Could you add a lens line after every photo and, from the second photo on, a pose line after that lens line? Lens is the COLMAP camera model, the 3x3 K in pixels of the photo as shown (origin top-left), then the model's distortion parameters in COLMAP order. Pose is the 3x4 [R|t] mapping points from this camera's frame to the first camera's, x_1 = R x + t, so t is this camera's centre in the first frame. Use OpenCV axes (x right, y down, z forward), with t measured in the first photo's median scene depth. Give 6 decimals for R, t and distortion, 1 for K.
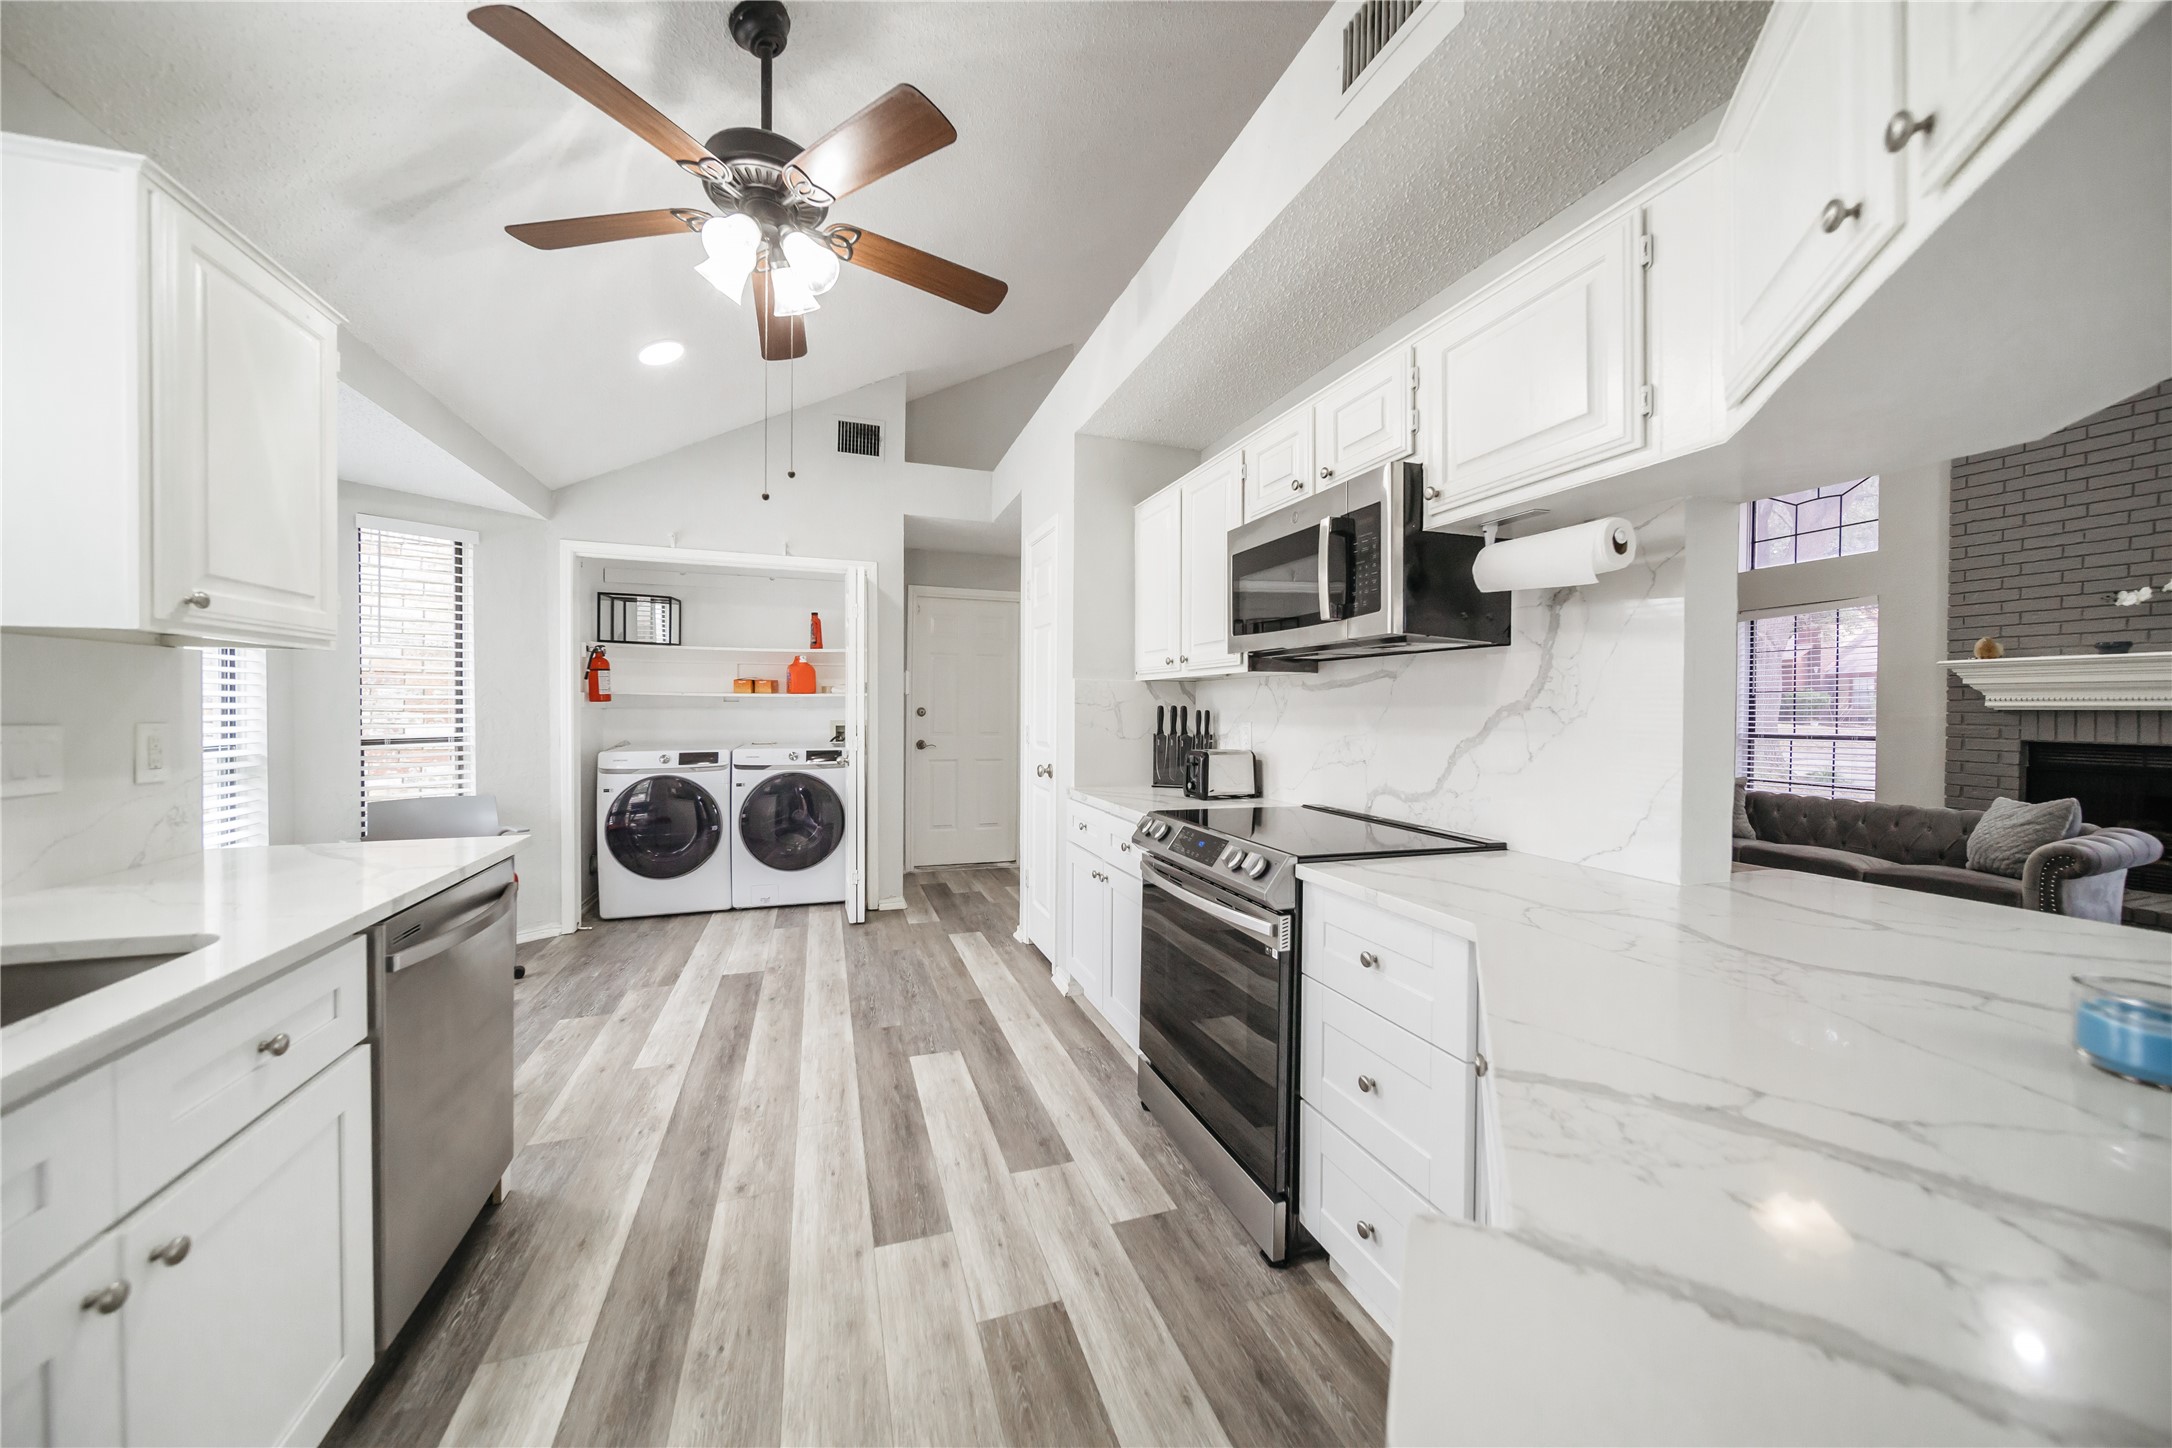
lens RADIAL K [[762.2, 0, 1082.7], [0, 762.2, 714.3], [0, 0, 1]] dist [-0.002590, -0.000396]
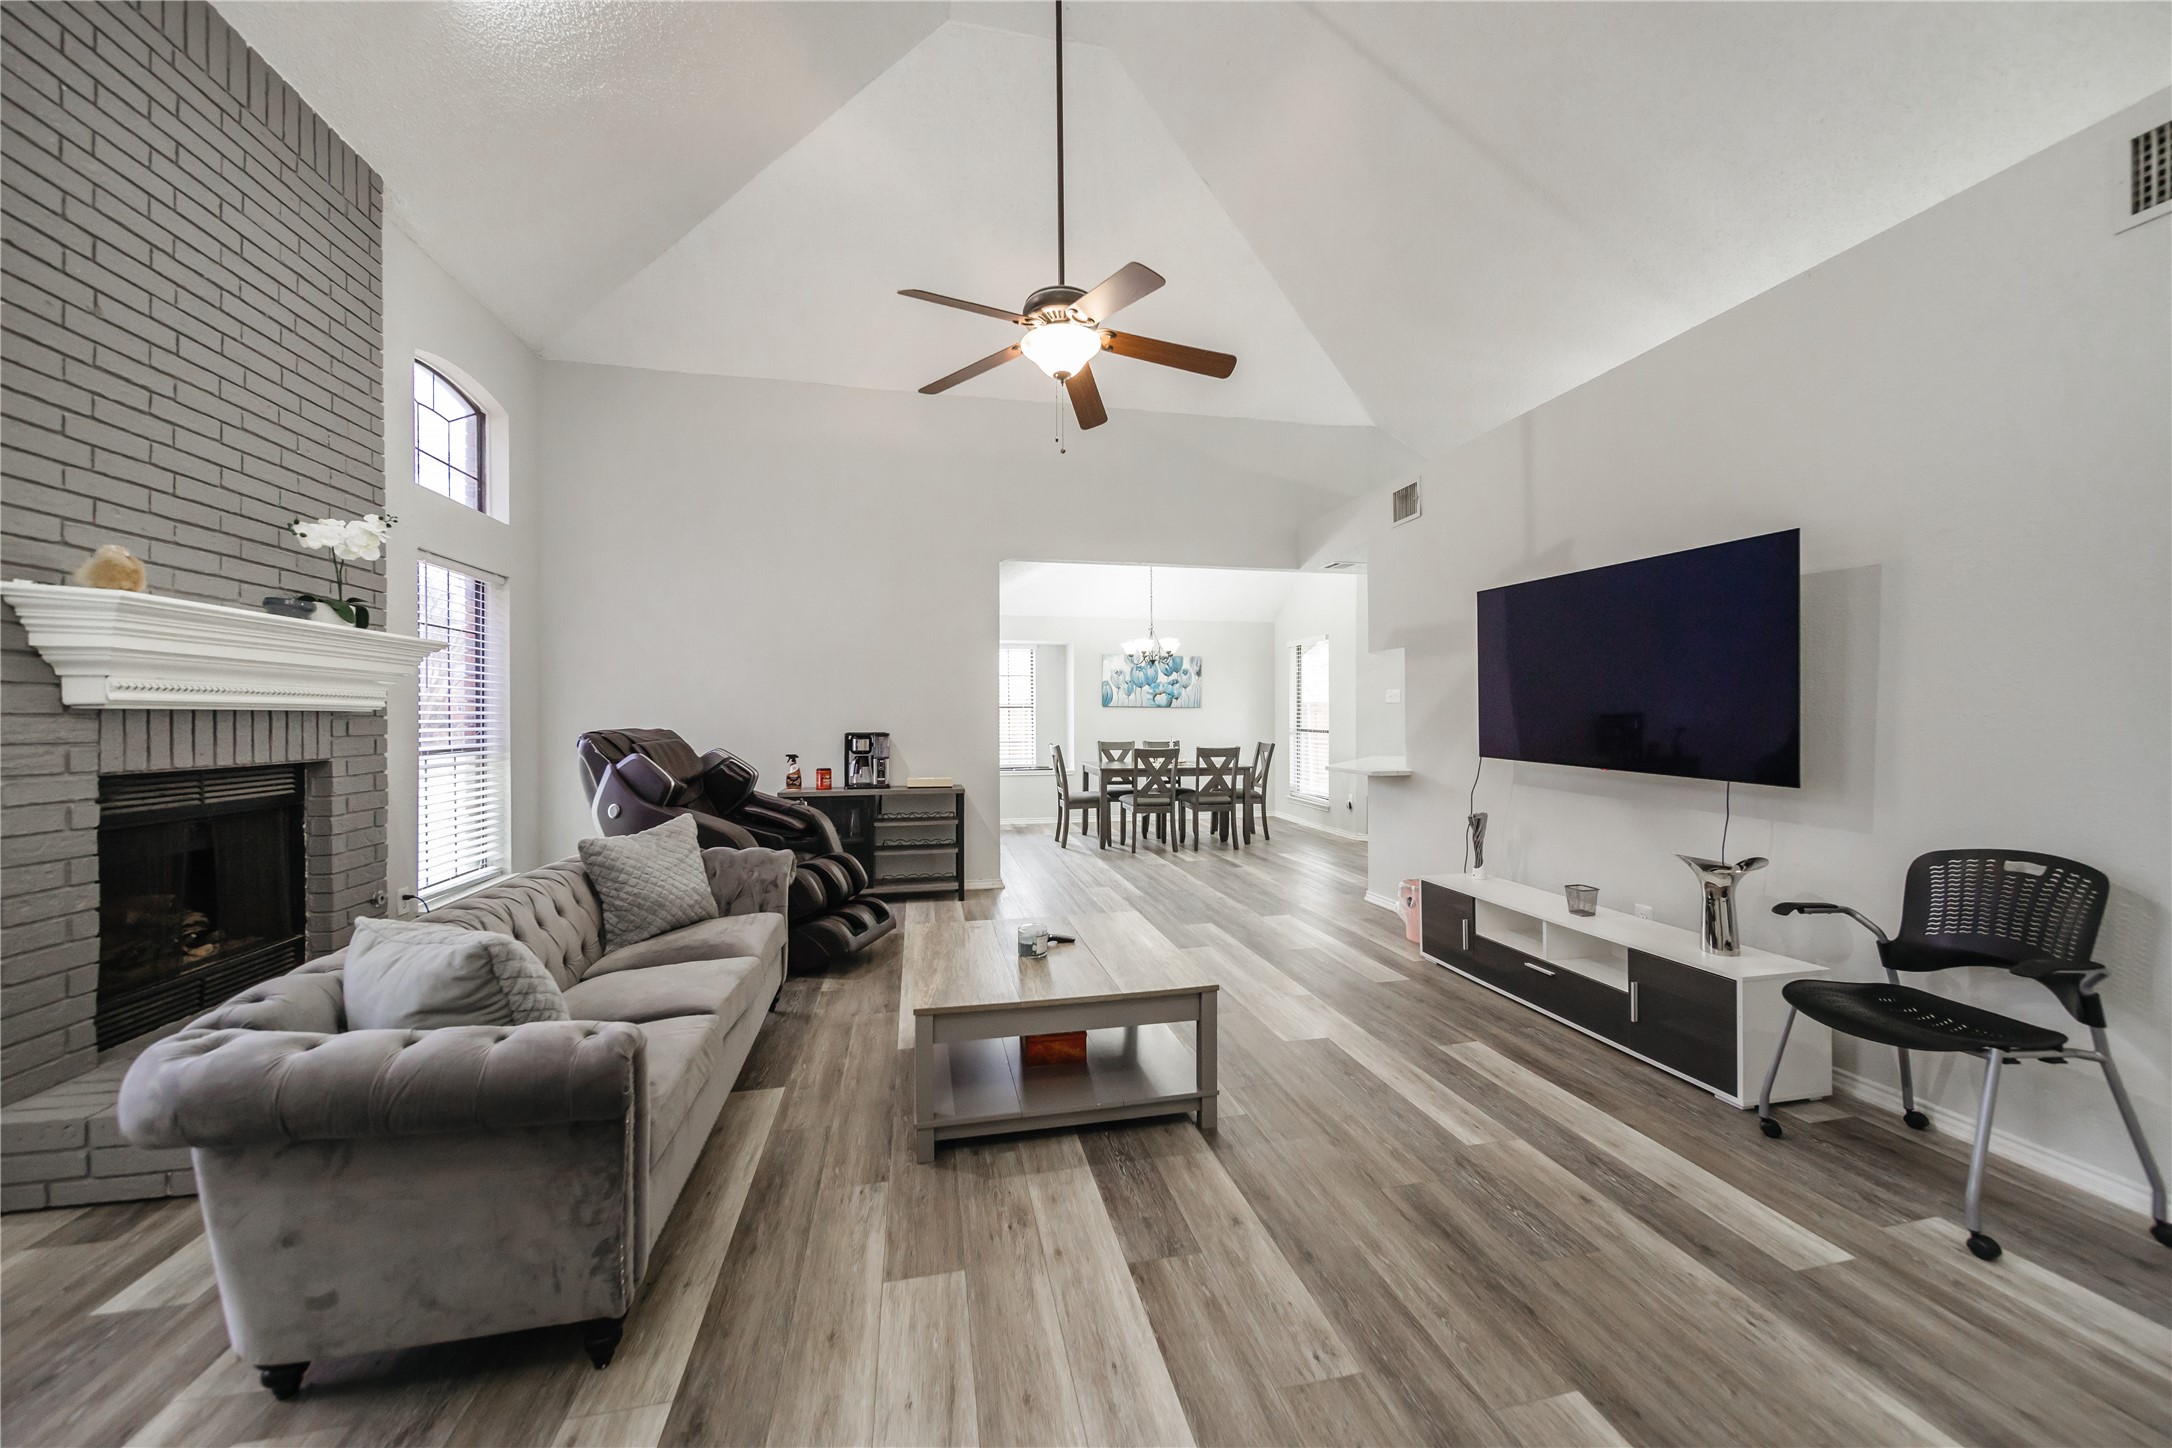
lens RADIAL K [[773.5, 0, 1081.7], [0, 773.5, 716.1], [0, 0, 1]] dist [0.001934, -0.002012]
pose [[-0.992253, -0.002835, 0.124198, 1.061024], [-0.001834, 0.999965, 0.008178, -0.011910], [-0.124217, 0.007887, -0.992224, 2.567324]]
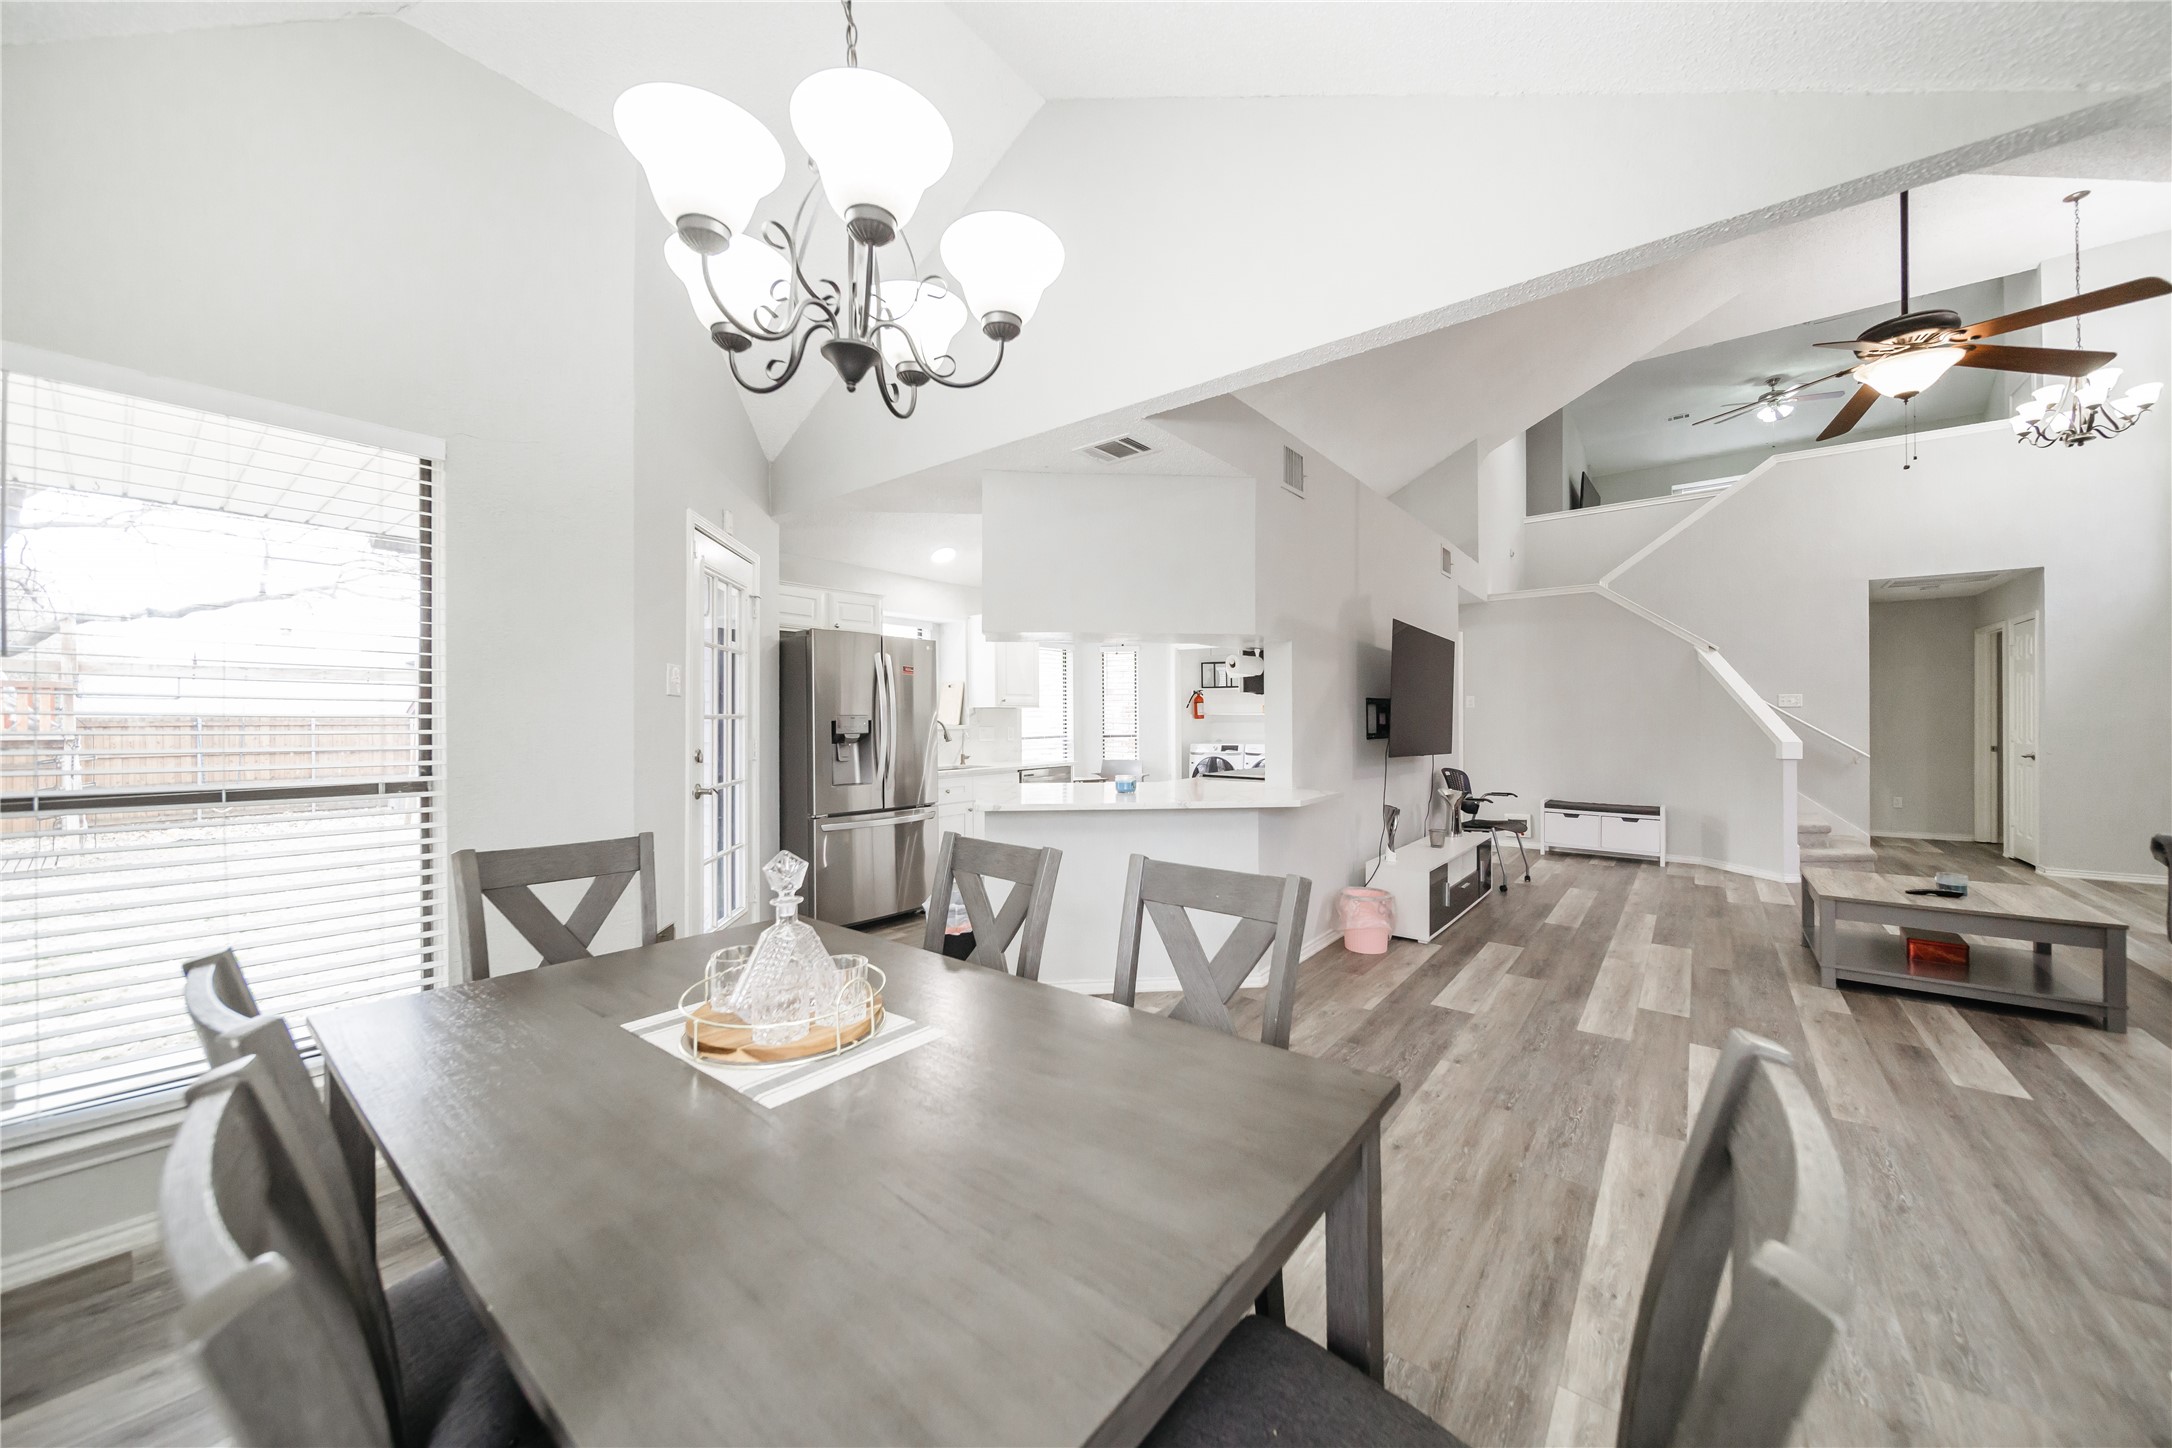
lens RADIAL K [[773.5, 0, 1081.7], [0, 773.5, 716.1], [0, 0, 1]] dist [0.001934, -0.002012]
pose [[0.534699, -0.012268, -0.844954, 1.606019], [-0.000354, 0.999891, -0.014742, 0.009949], [0.845043, 0.008182, 0.534636, -0.588725]]
